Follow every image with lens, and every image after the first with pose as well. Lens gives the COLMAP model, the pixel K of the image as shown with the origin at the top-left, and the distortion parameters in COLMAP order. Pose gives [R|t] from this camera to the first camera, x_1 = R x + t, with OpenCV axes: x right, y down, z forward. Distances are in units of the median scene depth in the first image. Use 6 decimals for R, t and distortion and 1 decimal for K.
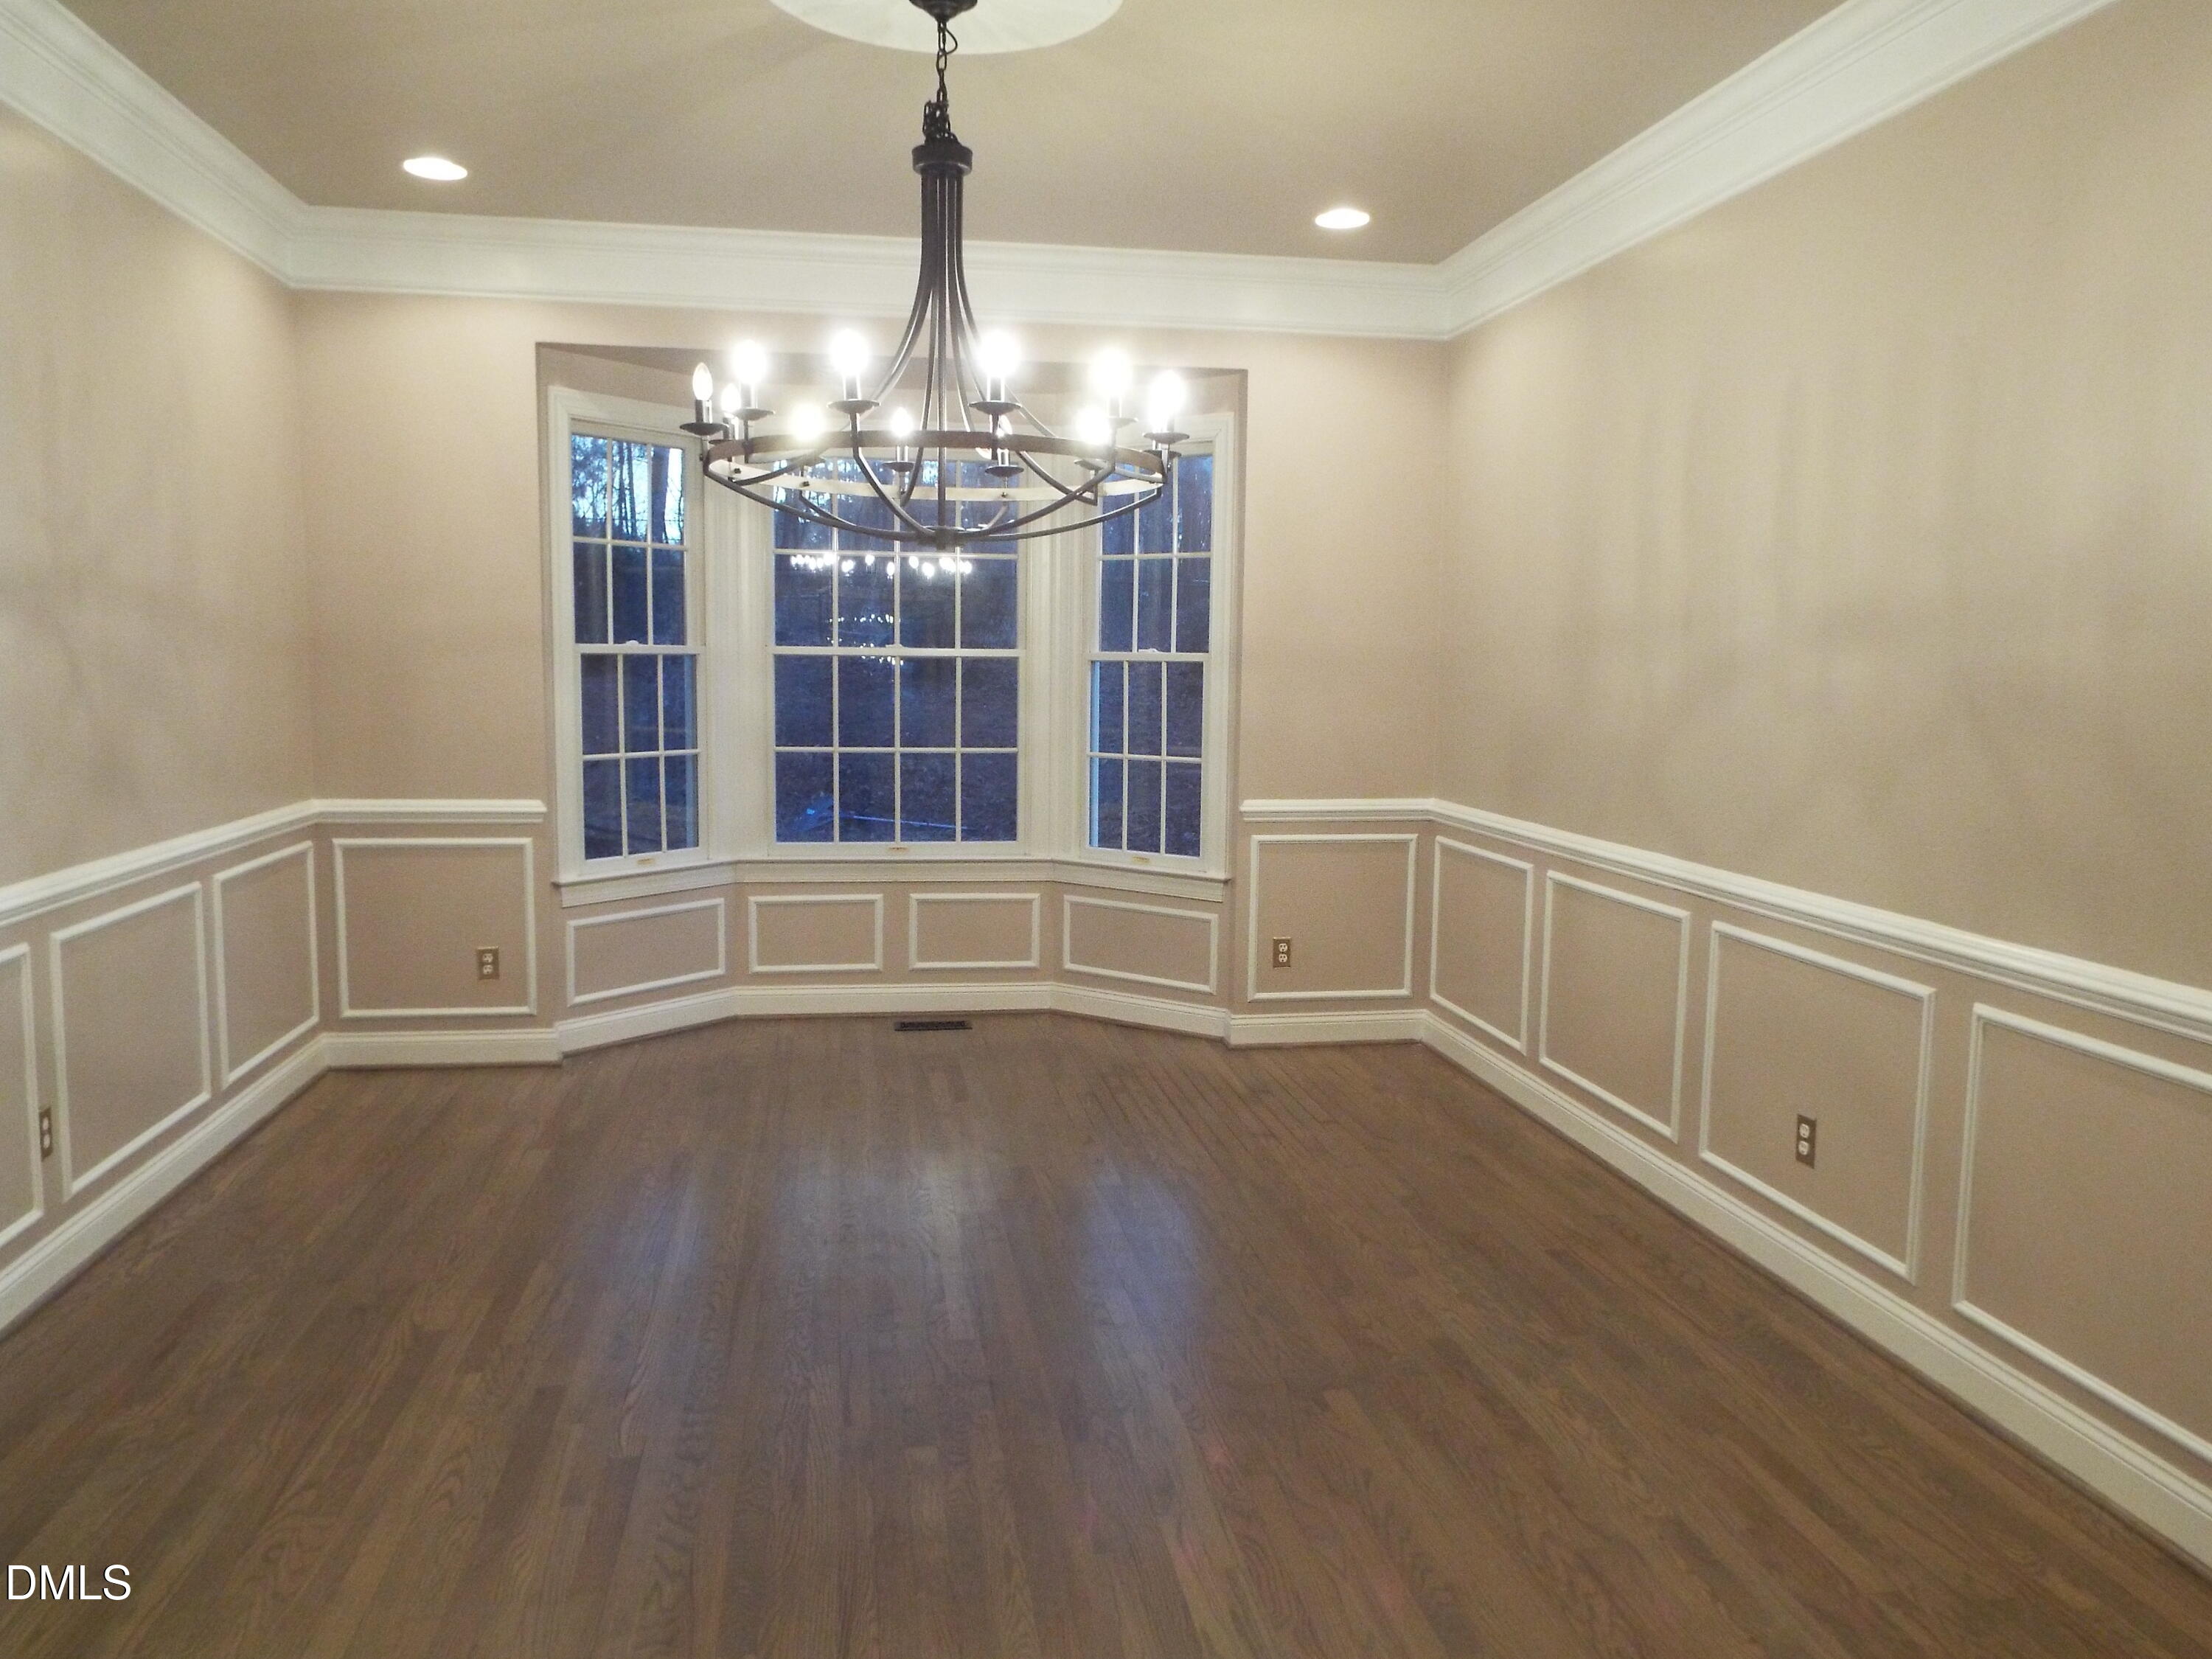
lens RADIAL K [[1637.7, 0, 1116.2], [0, 1637.7, 829.2], [0, 0, 1]] dist [-0.015842, 0.006218]
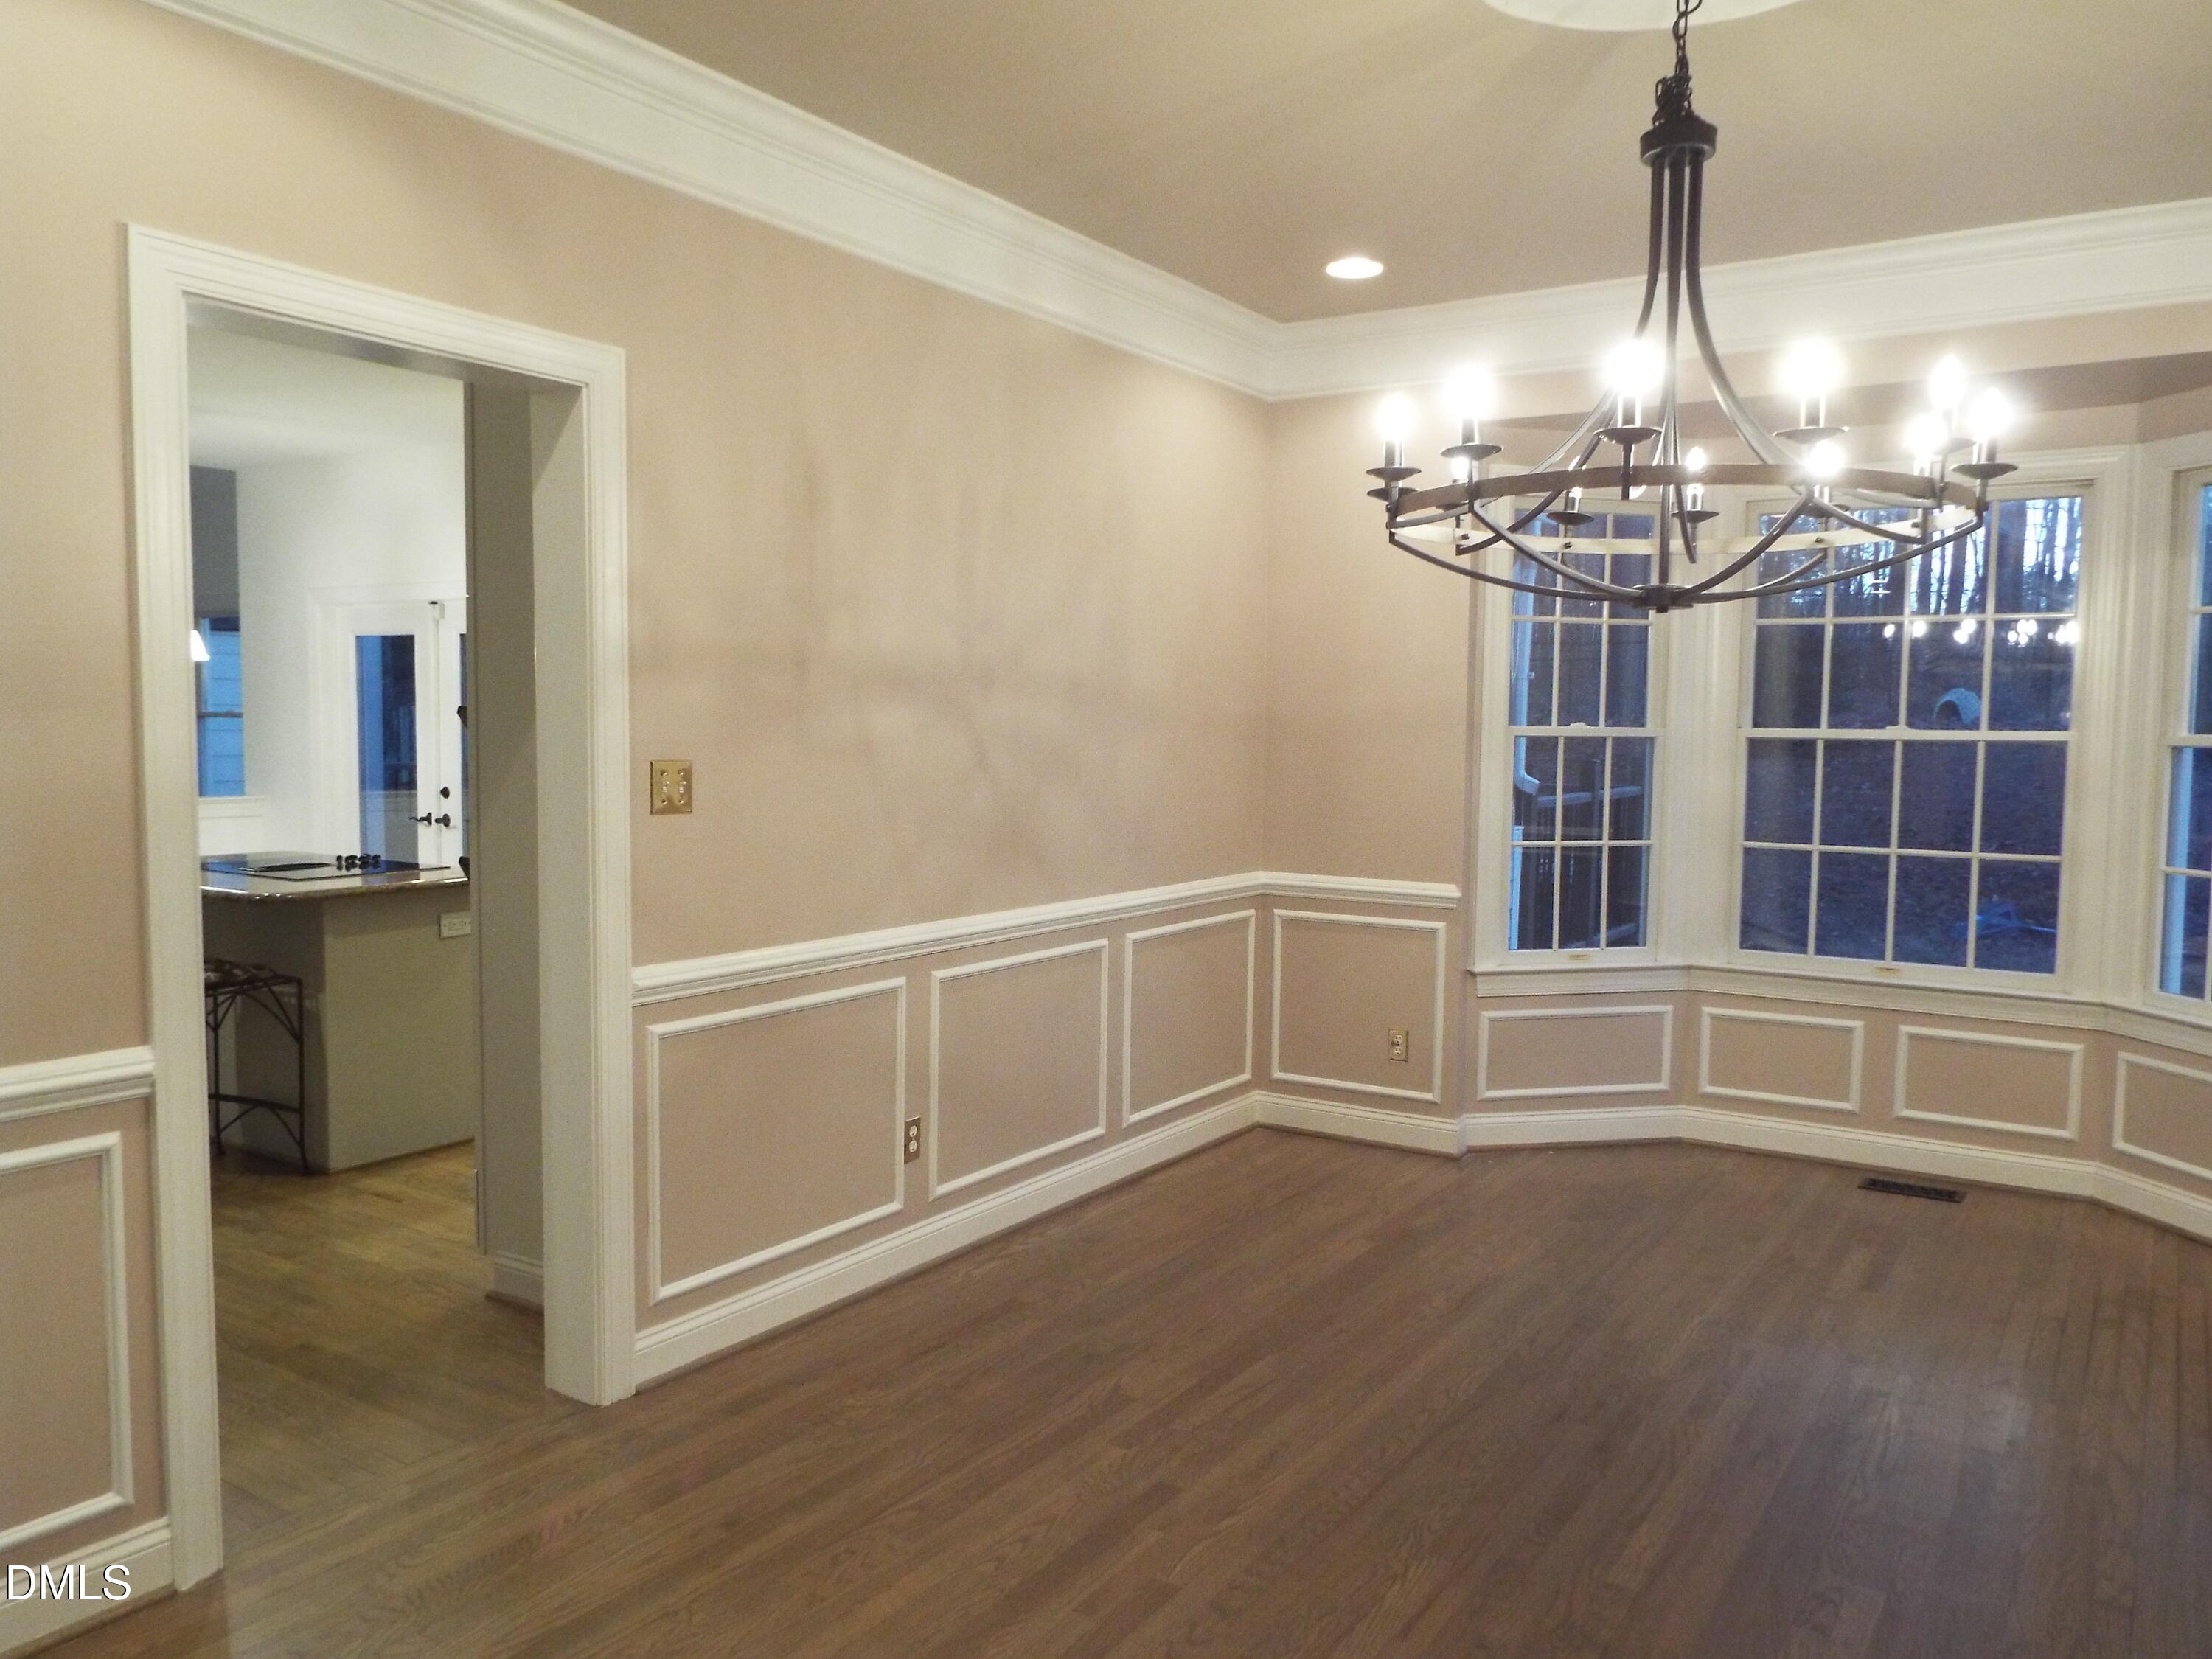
lens RADIAL K [[1637.7, 0, 1100.9], [0, 1637.7, 830.9], [0, 0, 1]] dist [-0.015842, 0.006218]
pose [[0.733181, 0.040089, -0.678851, 0.155748], [-0.072924, 0.997139, -0.019875, -0.014973], [0.676112, 0.064077, 0.734007, 0.132456]]
